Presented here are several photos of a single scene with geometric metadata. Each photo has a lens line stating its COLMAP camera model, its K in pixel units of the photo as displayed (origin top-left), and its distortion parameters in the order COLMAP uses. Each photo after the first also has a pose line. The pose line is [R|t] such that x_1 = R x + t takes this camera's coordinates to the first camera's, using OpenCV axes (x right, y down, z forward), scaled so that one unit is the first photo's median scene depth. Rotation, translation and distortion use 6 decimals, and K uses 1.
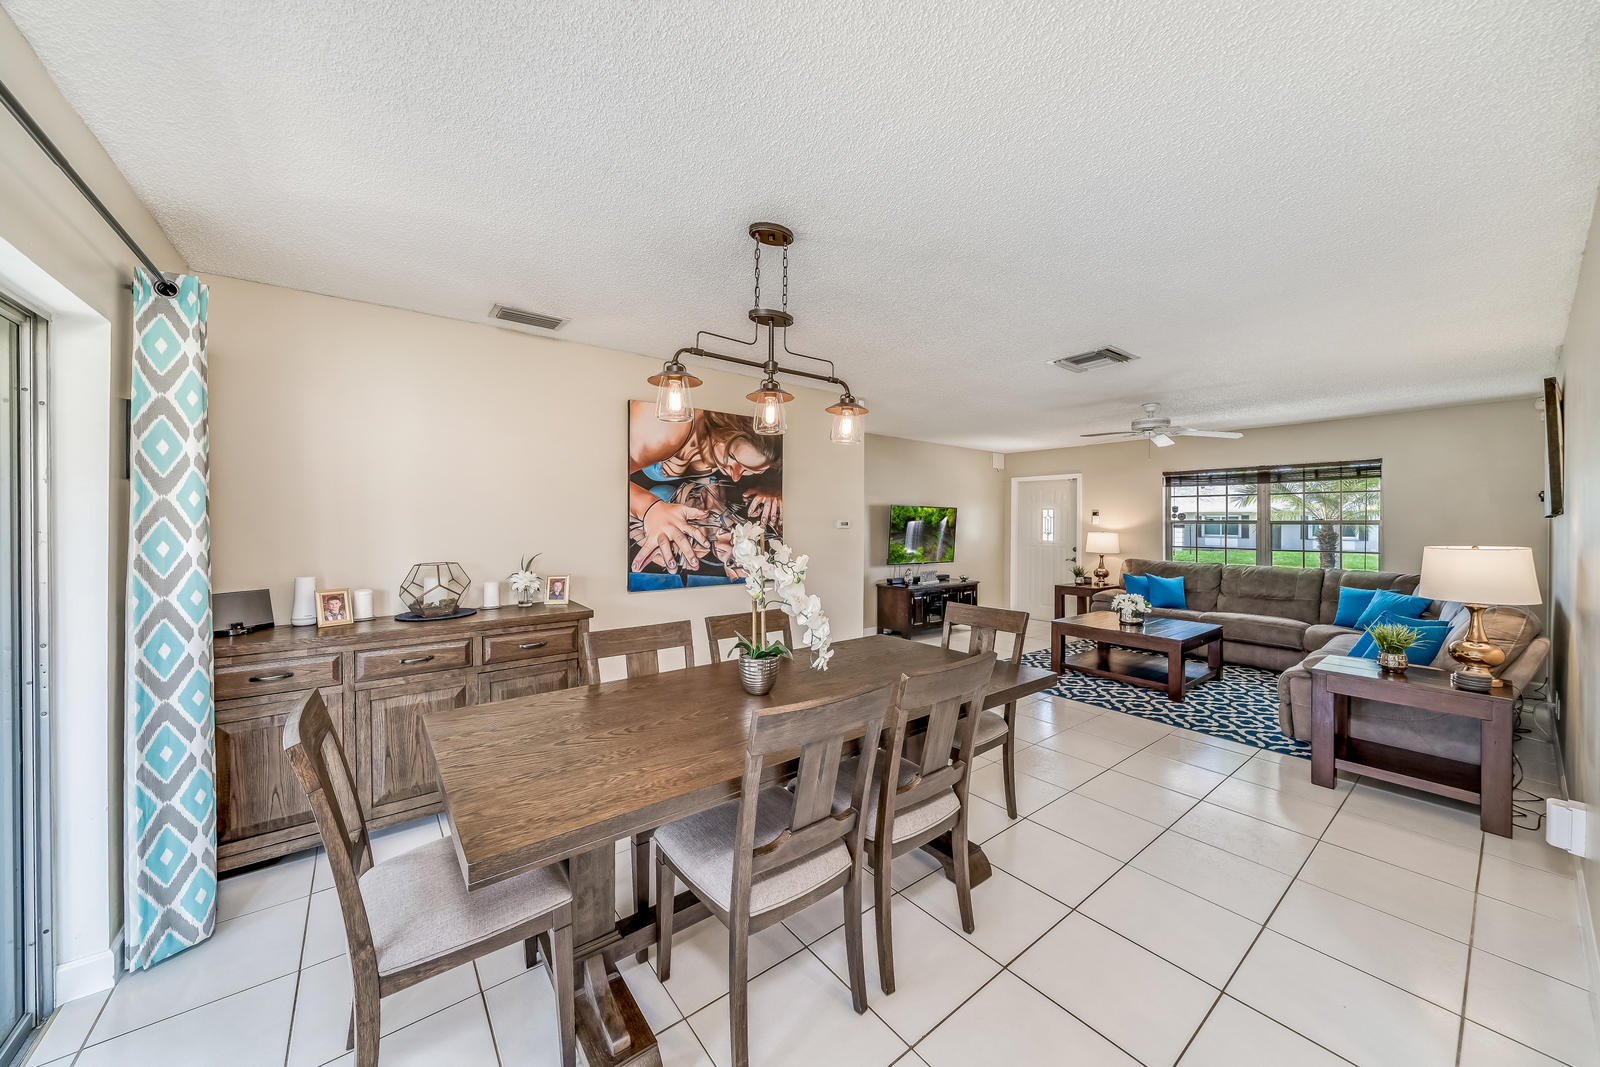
lens RADIAL K [[562.8, 0, 795.1], [0, 562.8, 521.2], [0, 0, 1]] dist [-0.008580, -0.000246]
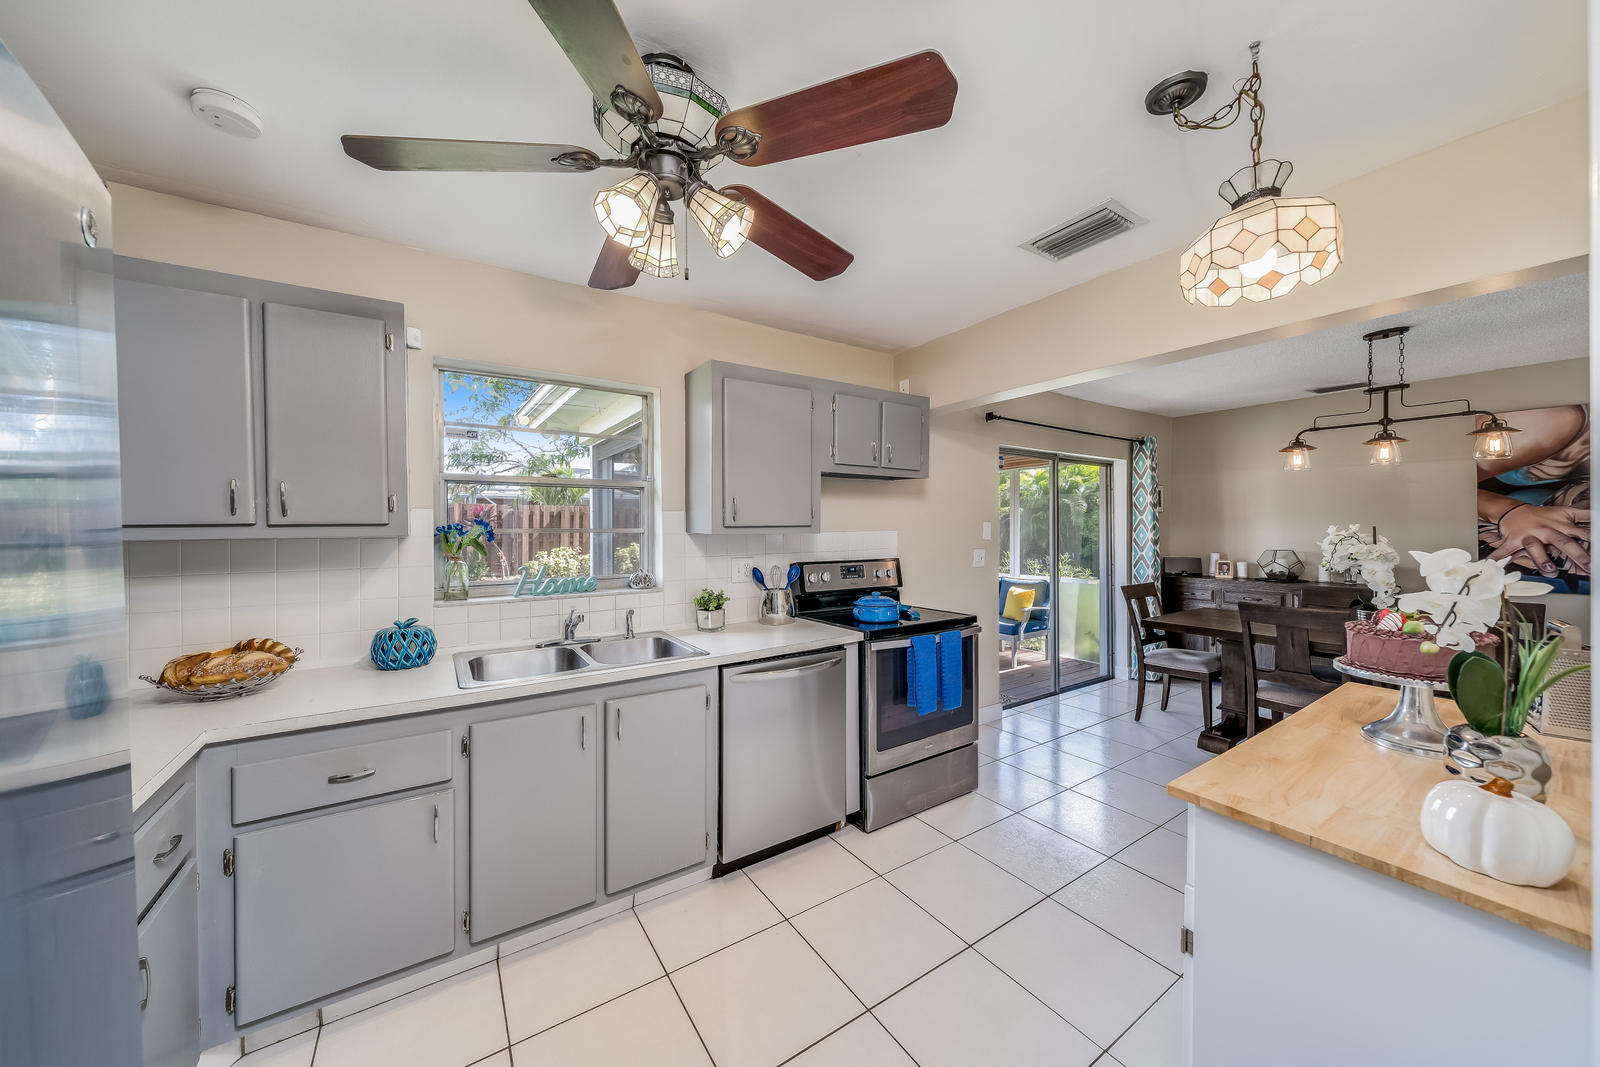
lens RADIAL K [[562.8, 0, 784.6], [0, 562.8, 525.2], [0, 0, 1]] dist [-0.008580, -0.000246]
pose [[-0.102216, -0.000583, -0.994762, 1.275820], [0.004662, 0.999989, -0.001065, -0.005252], [0.994751, -0.004746, -0.102212, -0.347336]]
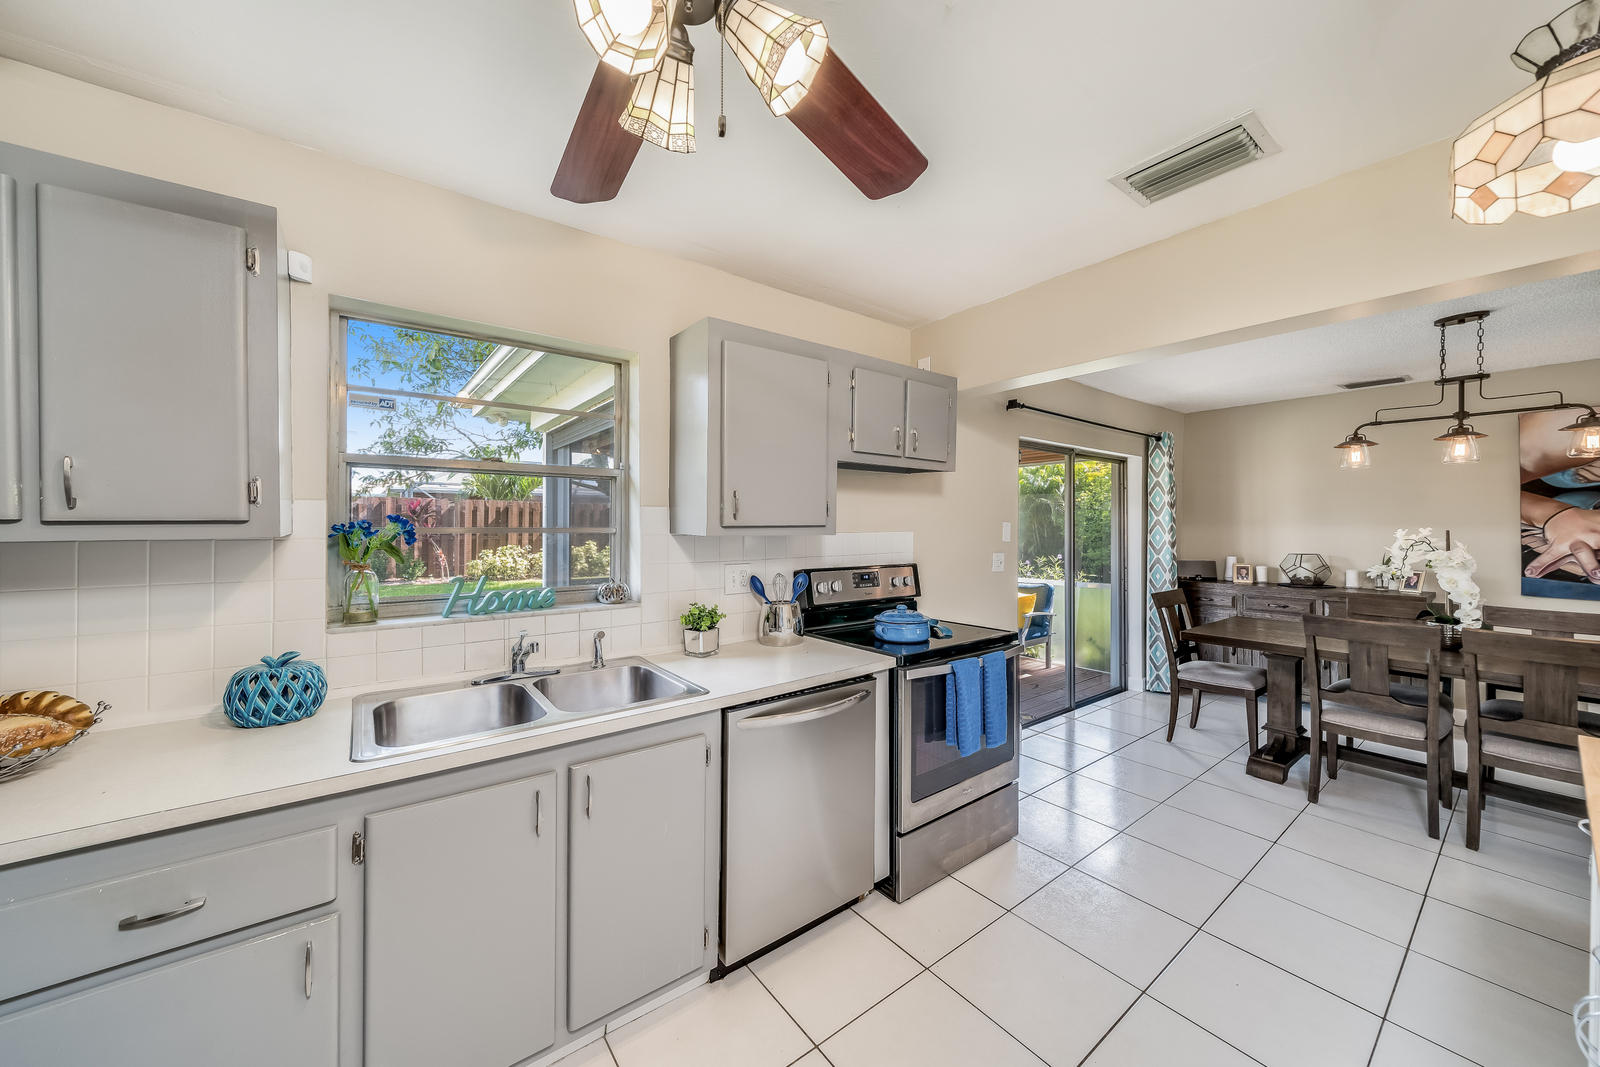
lens RADIAL K [[562.8, 0, 803.6], [0, 562.8, 519.7], [0, 0, 1]] dist [-0.008580, -0.000246]
pose [[0.003076, -0.006882, -0.999972, 1.036463], [-0.001222, 0.999976, -0.006886, -0.009681], [0.999995, 0.001243, 0.003067, -0.471527]]
